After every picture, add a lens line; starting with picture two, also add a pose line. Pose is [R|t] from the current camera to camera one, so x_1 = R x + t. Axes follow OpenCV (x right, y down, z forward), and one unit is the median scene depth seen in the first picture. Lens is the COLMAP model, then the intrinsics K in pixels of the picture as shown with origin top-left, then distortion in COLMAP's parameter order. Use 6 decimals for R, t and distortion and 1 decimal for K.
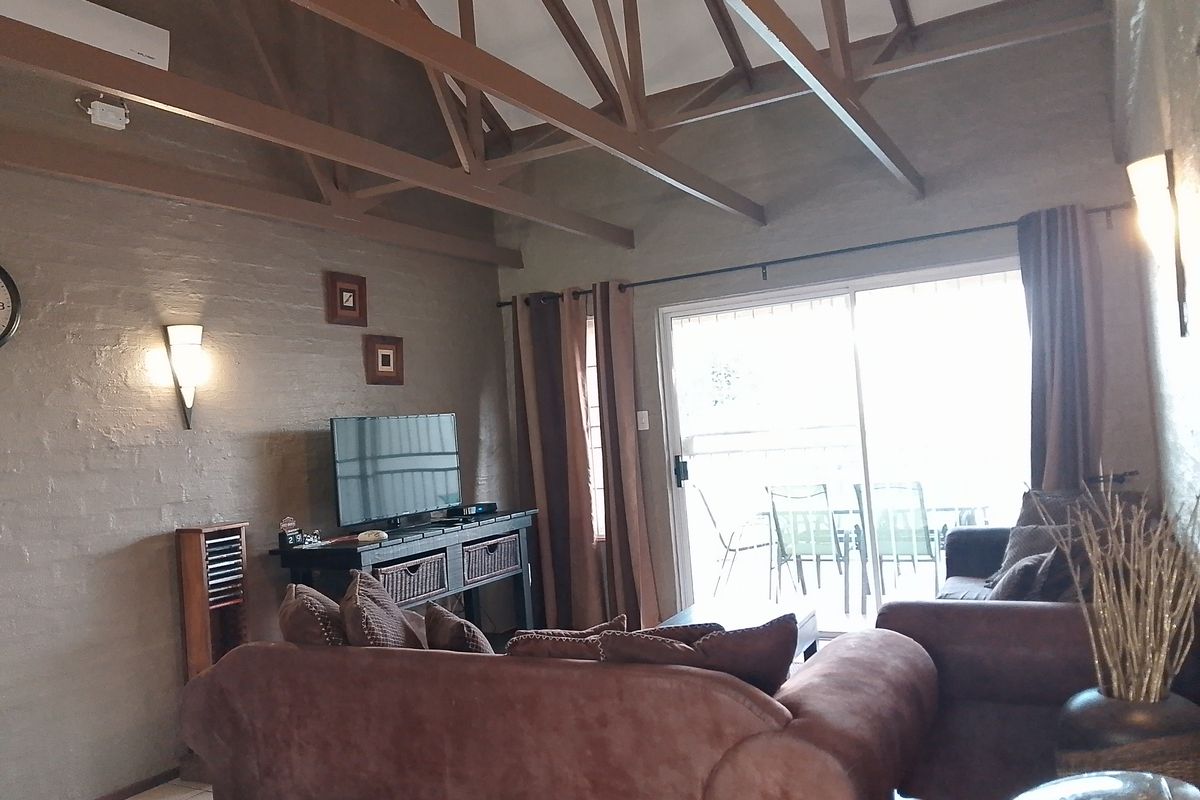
lens RADIAL K [[943.6, 0, 604.8], [0, 943.6, 405.5], [0, 0, 1]] dist [0.028688, -0.061848]
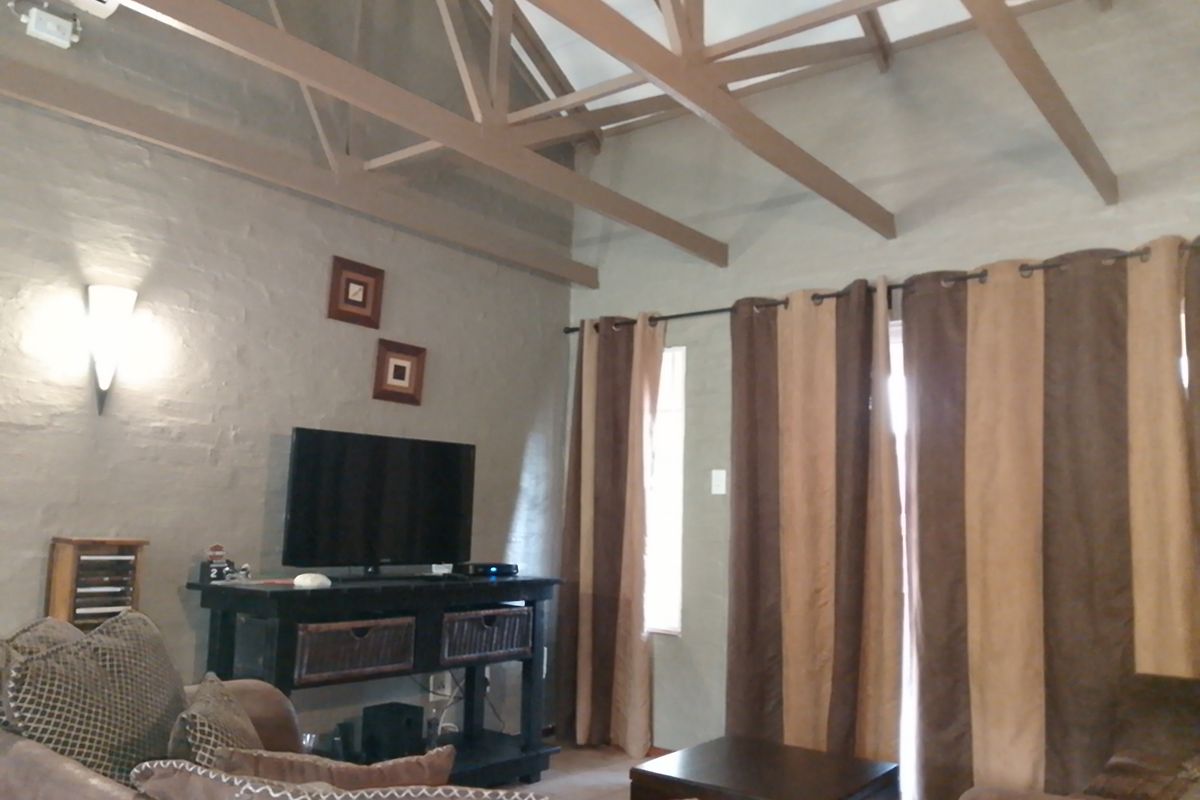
lens RADIAL K [[943.6, 0, 593.3], [0, 943.6, 396.6], [0, 0, 1]] dist [0.028688, -0.061848]
pose [[0.976132, 0.081287, -0.201391, 0.101366], [-0.101689, 0.990450, -0.093106, 0.032523], [0.191899, 0.111363, 0.975076, 0.234078]]
